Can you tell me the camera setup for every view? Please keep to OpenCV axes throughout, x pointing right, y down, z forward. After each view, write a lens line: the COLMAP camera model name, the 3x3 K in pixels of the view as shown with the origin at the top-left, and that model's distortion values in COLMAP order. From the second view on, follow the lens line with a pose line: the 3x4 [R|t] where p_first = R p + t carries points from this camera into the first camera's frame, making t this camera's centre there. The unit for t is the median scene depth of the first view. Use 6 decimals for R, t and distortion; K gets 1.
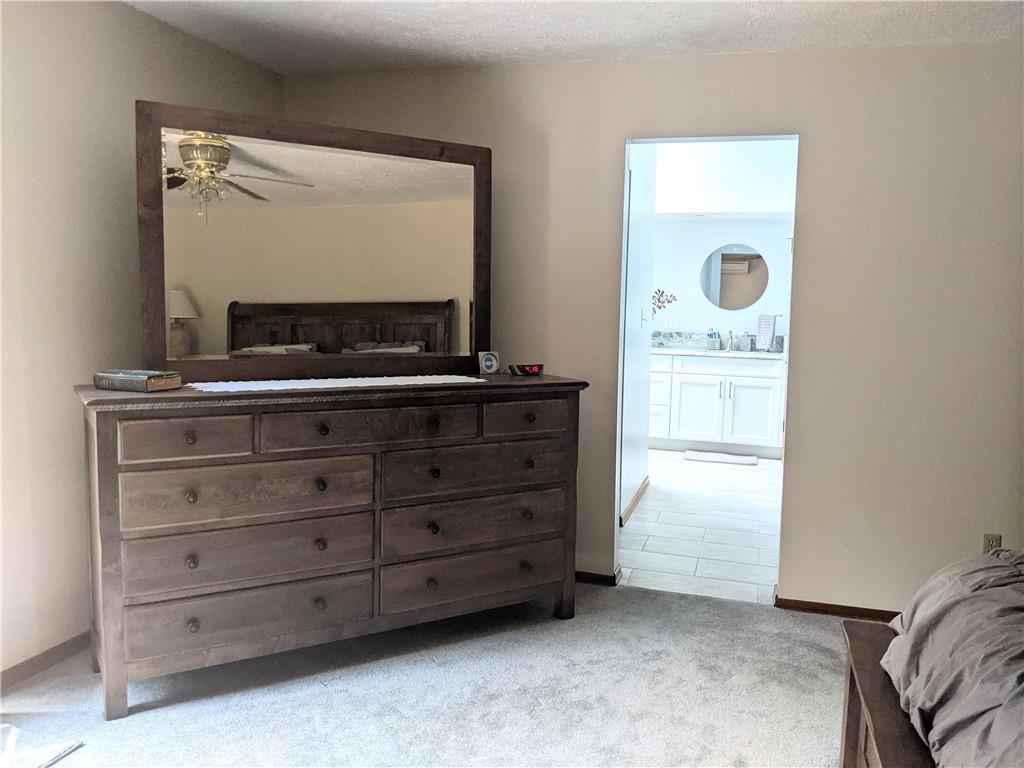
lens RADIAL K [[810.7, 0, 509.7], [0, 810.7, 386.6], [0, 0, 1]] dist [0.010561, -0.002468]
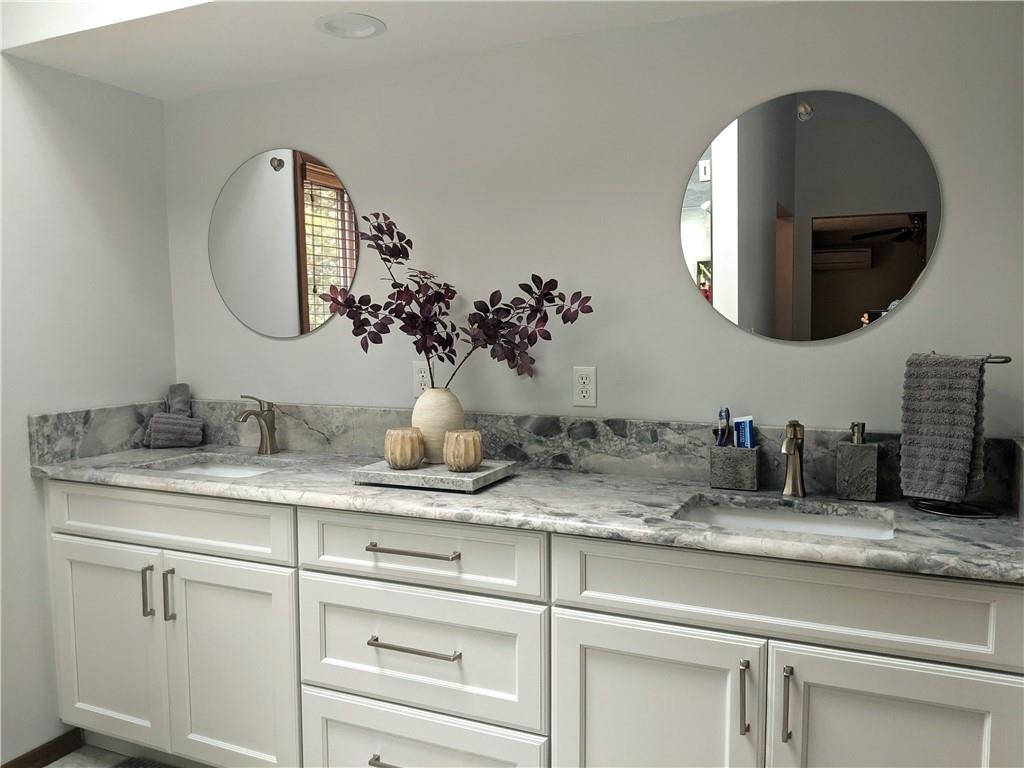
lens RADIAL K [[810.7, 0, 514.2], [0, 810.7, 382.3], [0, 0, 1]] dist [0.010561, -0.002468]
pose [[0.990696, -0.017648, -0.134943, 0.215522], [0.012997, 0.999293, -0.035272, -0.072473], [0.135470, 0.033190, 0.990225, 0.719891]]
